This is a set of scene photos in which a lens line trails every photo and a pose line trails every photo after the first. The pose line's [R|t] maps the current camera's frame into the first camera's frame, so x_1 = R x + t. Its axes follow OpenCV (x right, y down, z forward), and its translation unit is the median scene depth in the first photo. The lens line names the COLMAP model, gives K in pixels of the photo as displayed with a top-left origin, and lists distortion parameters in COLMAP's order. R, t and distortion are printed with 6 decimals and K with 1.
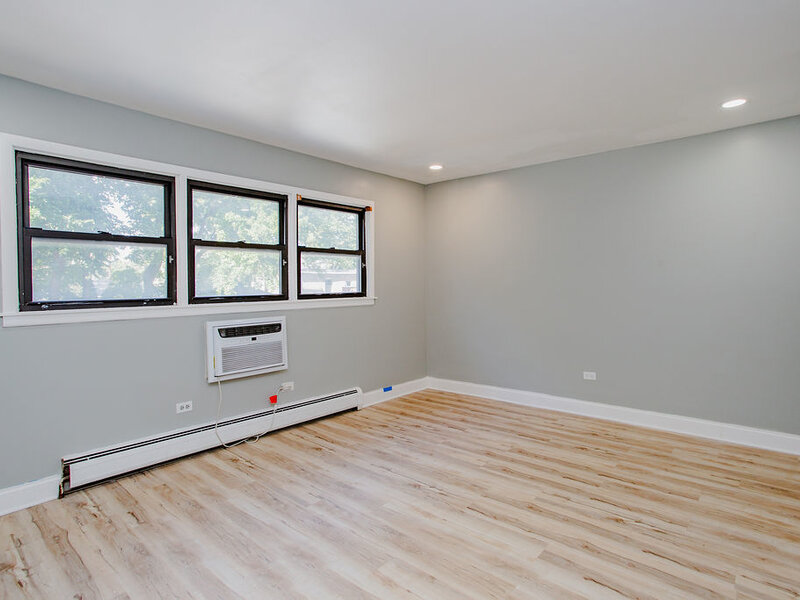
lens RADIAL K [[436.0, 0, 398.8], [0, 436.0, 295.9], [0, 0, 1]] dist [-0.048589, 0.028550]
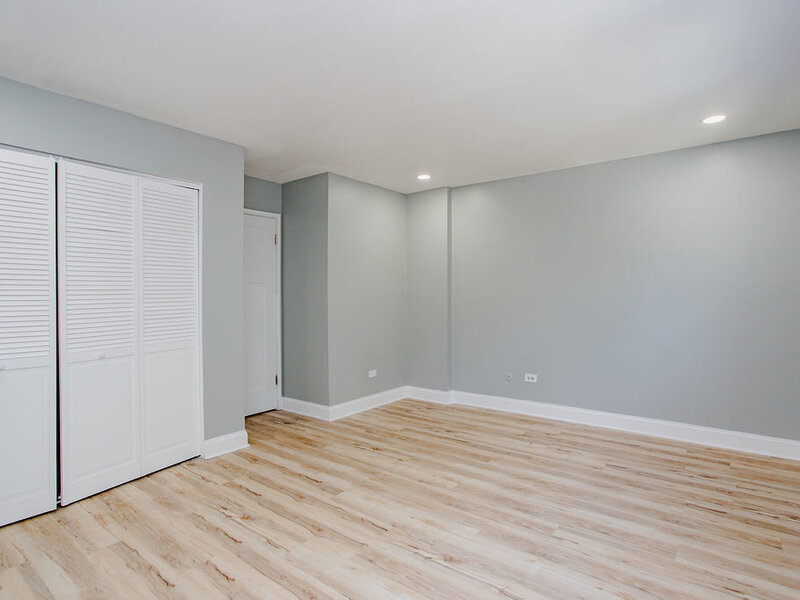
lens RADIAL K [[436.0, 0, 398.8], [0, 436.0, 295.9], [0, 0, 1]] dist [-0.048589, 0.028550]
pose [[-0.997626, 0.015288, -0.067141, 0.195243], [0.012844, 0.999245, 0.036678, -0.047303], [0.067651, 0.035728, -0.997069, 1.963796]]
